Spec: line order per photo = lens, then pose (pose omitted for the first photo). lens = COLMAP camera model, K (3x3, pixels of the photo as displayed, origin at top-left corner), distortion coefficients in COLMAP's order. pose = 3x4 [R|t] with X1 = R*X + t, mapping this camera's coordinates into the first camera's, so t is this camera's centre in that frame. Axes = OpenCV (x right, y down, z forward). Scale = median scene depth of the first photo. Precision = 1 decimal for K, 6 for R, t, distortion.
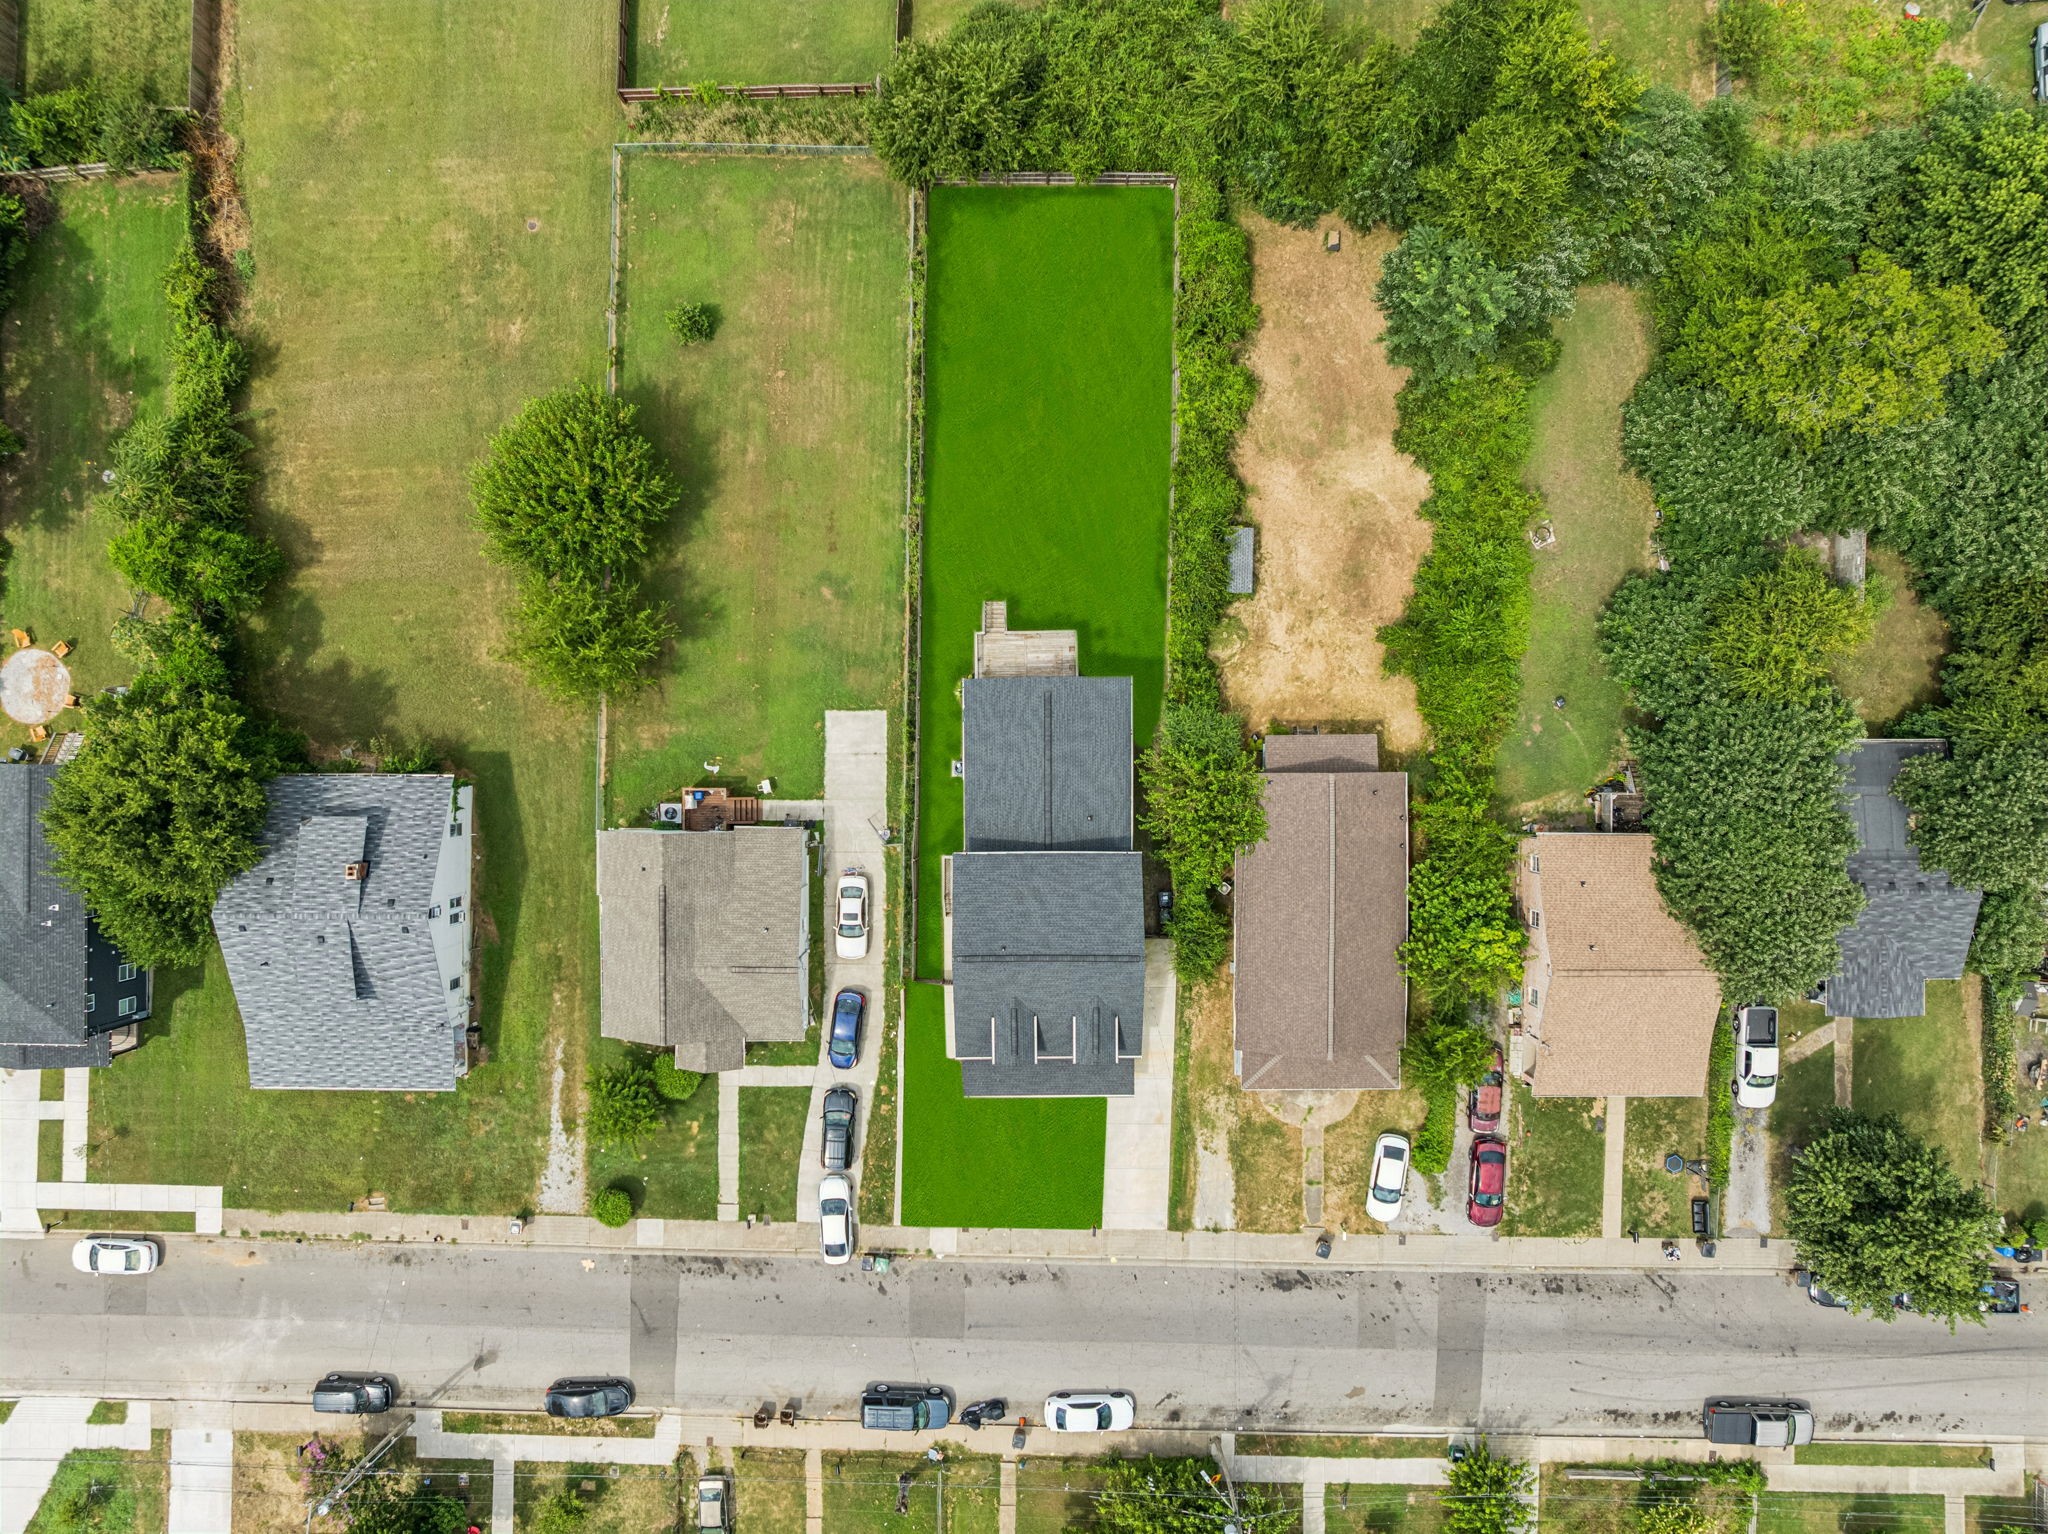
lens RADIAL K [[1456.3, 0, 1024.0], [0, 1456.3, 767.0], [0, 0, 1]] dist [-0.042062, 0.009714]
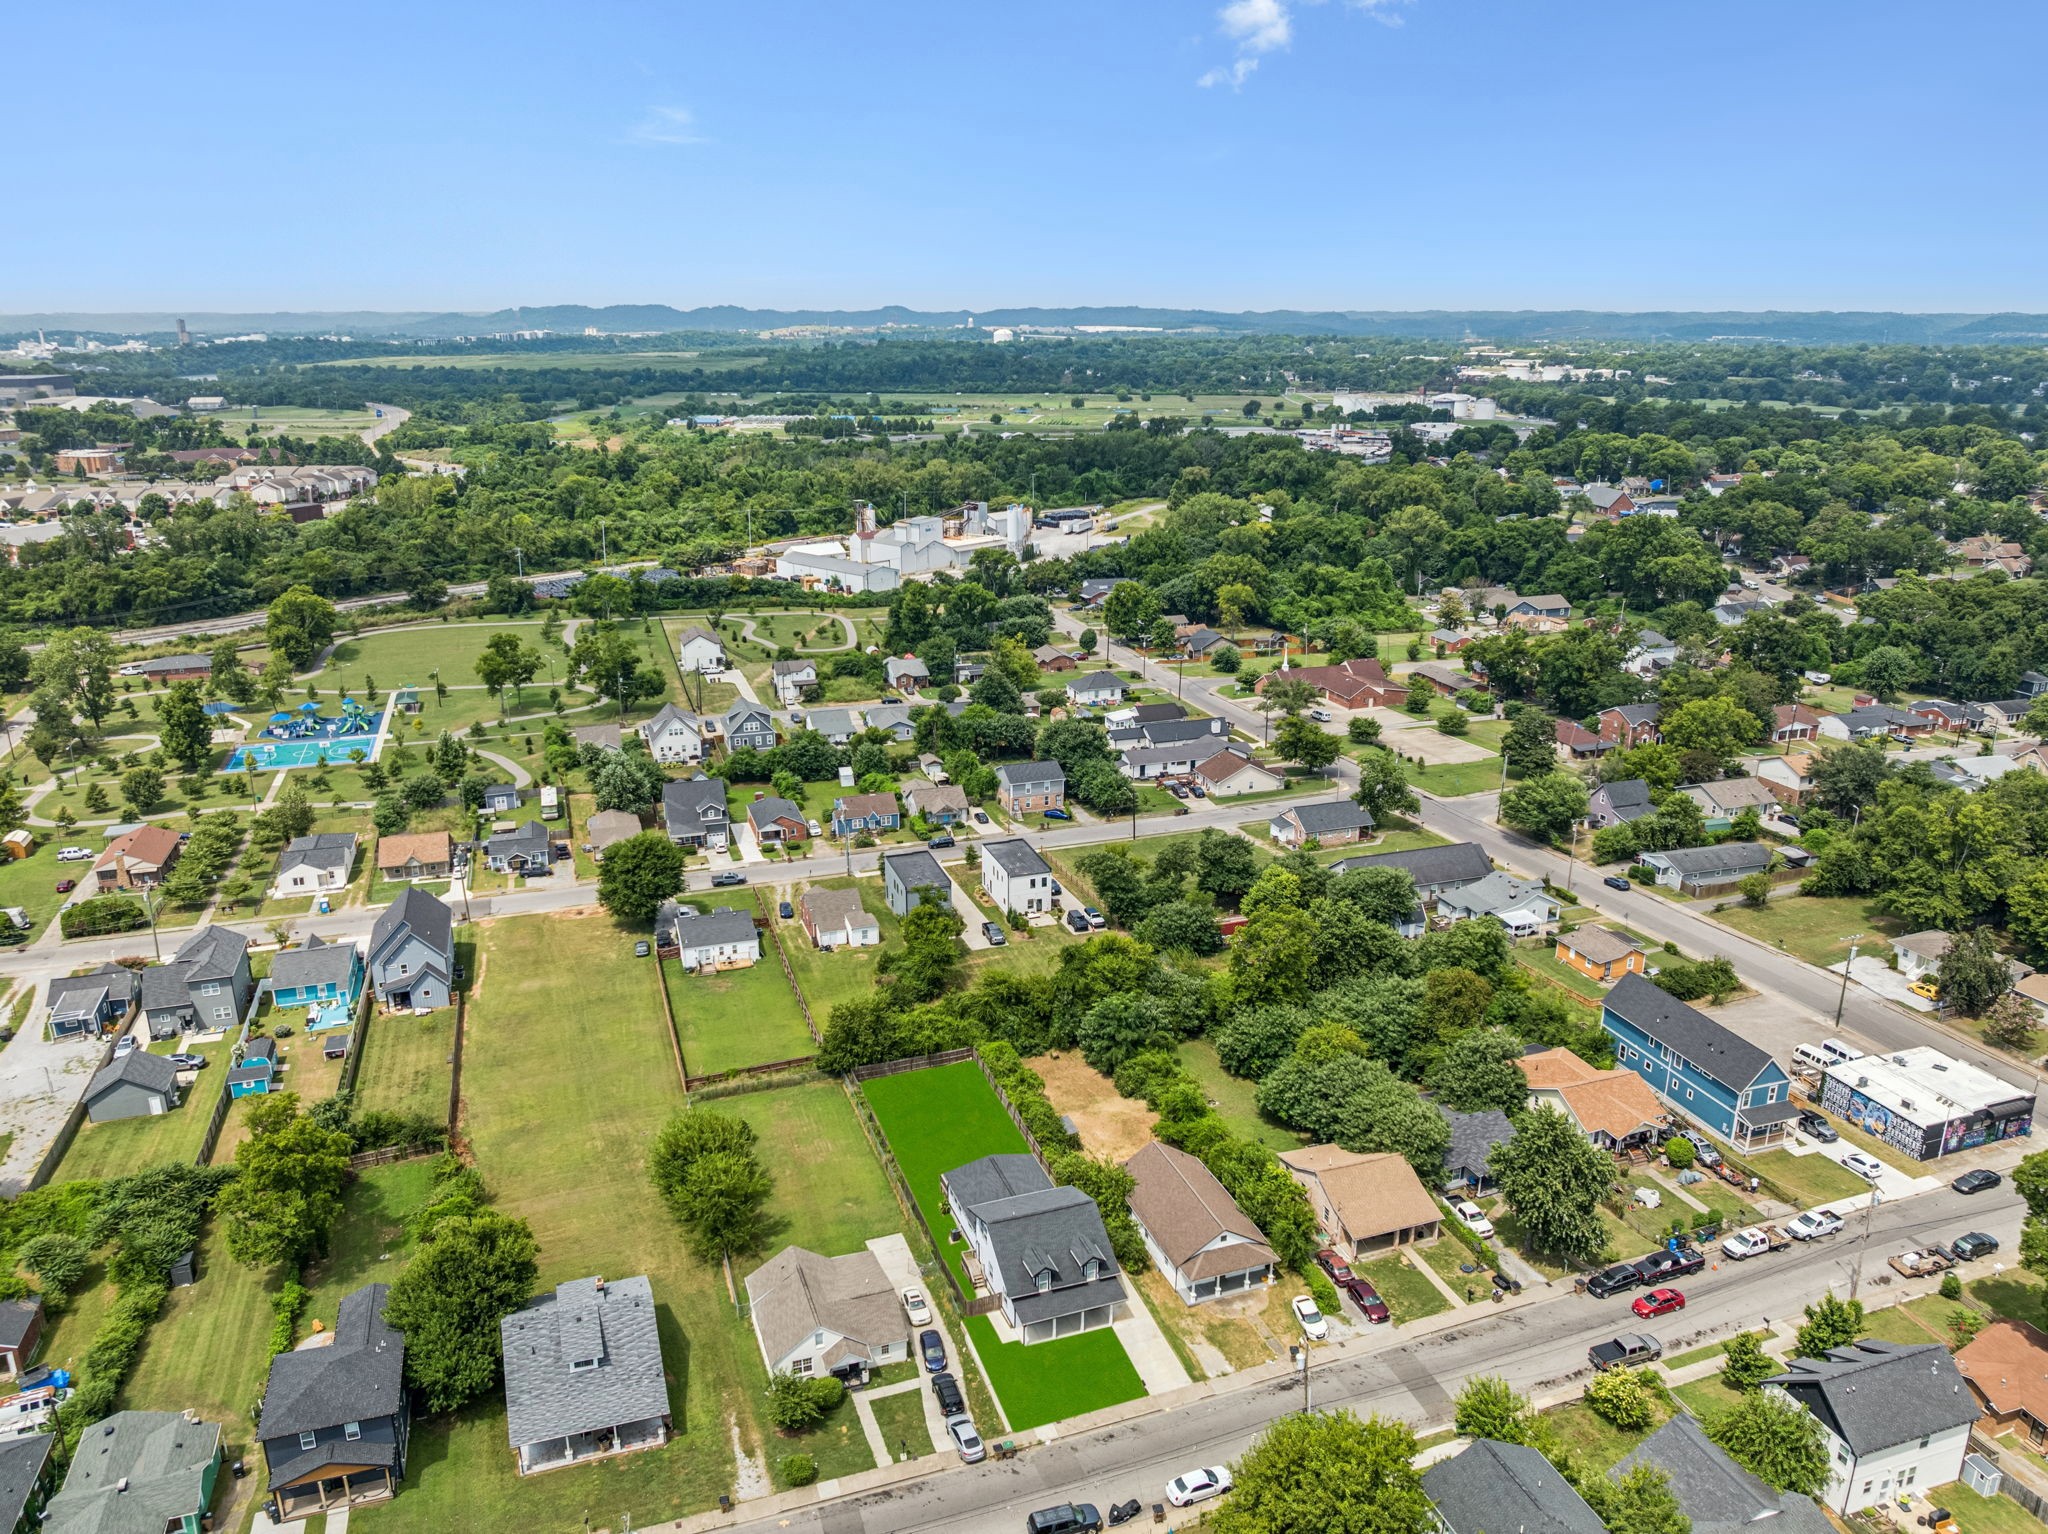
lens RADIAL K [[1456.3, 0, 1024.0], [0, 1456.3, 767.0], [0, 0, 1]] dist [-0.042062, 0.009714]
pose [[0.942783, -0.097503, 0.318830, -0.441085], [0.333406, 0.276166, -0.901428, 1.354409], [-0.000158, 0.956151, 0.292873, 0.019890]]
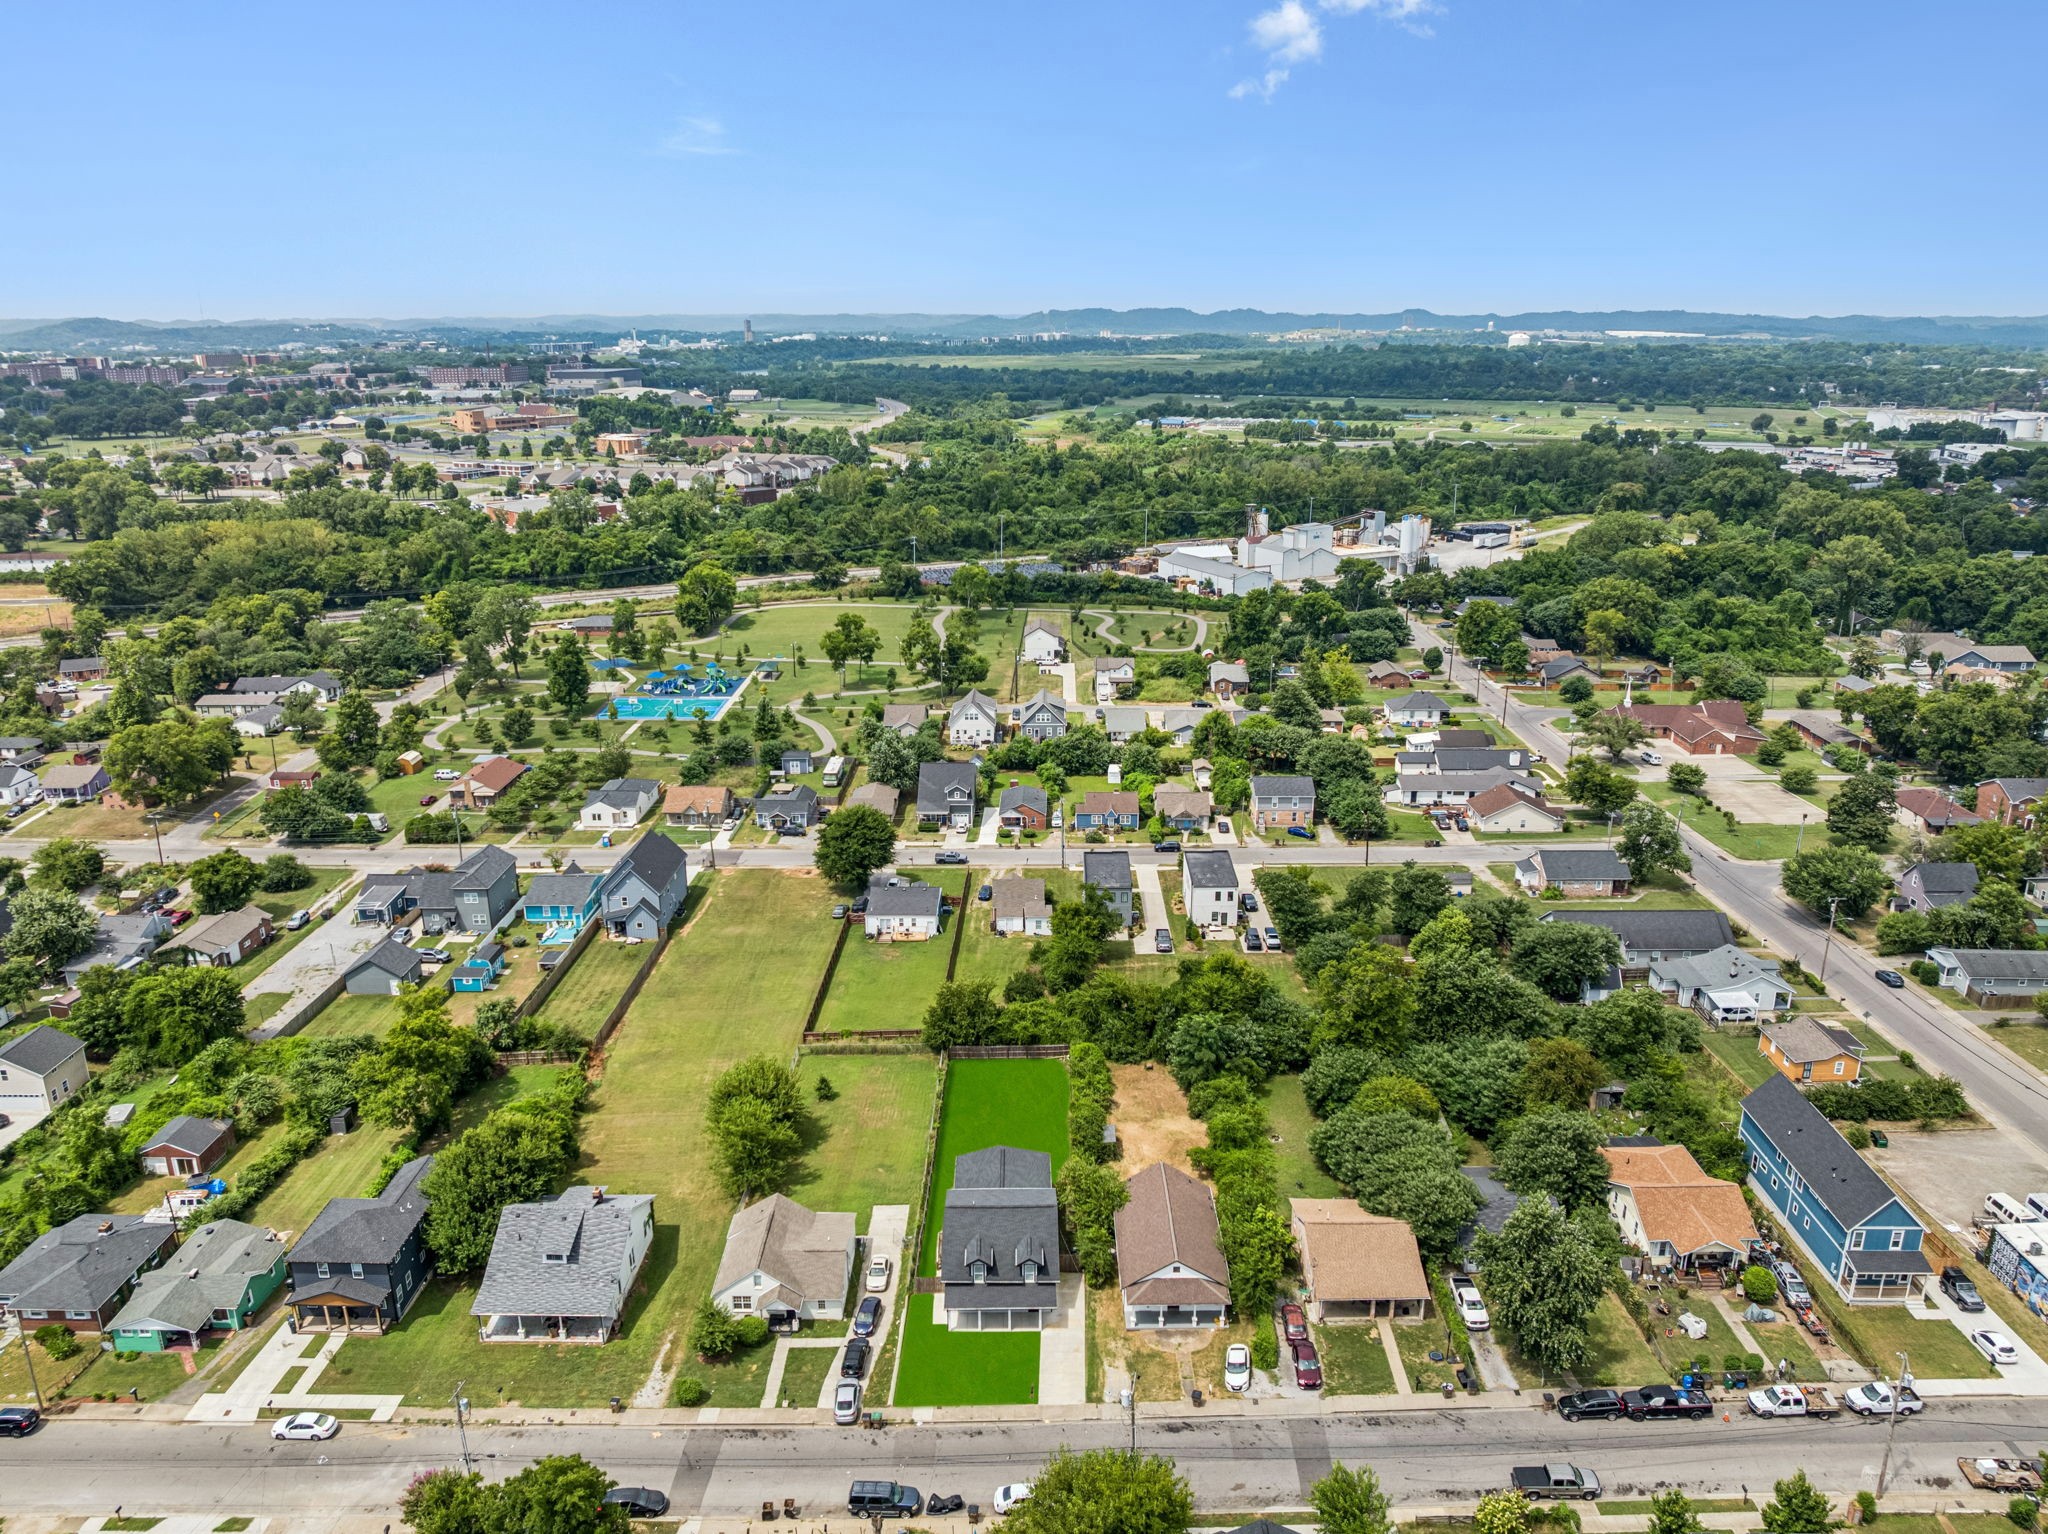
lens RADIAL K [[1456.3, 0, 1024.0], [0, 1456.3, 767.0], [0, 0, 1]] dist [-0.042062, 0.009714]
pose [[0.999992, -0.003147, -0.002335, 0.045085], [-0.001321, 0.290371, -0.956913, 1.454280], [0.003689, 0.956909, 0.290365, 0.019454]]
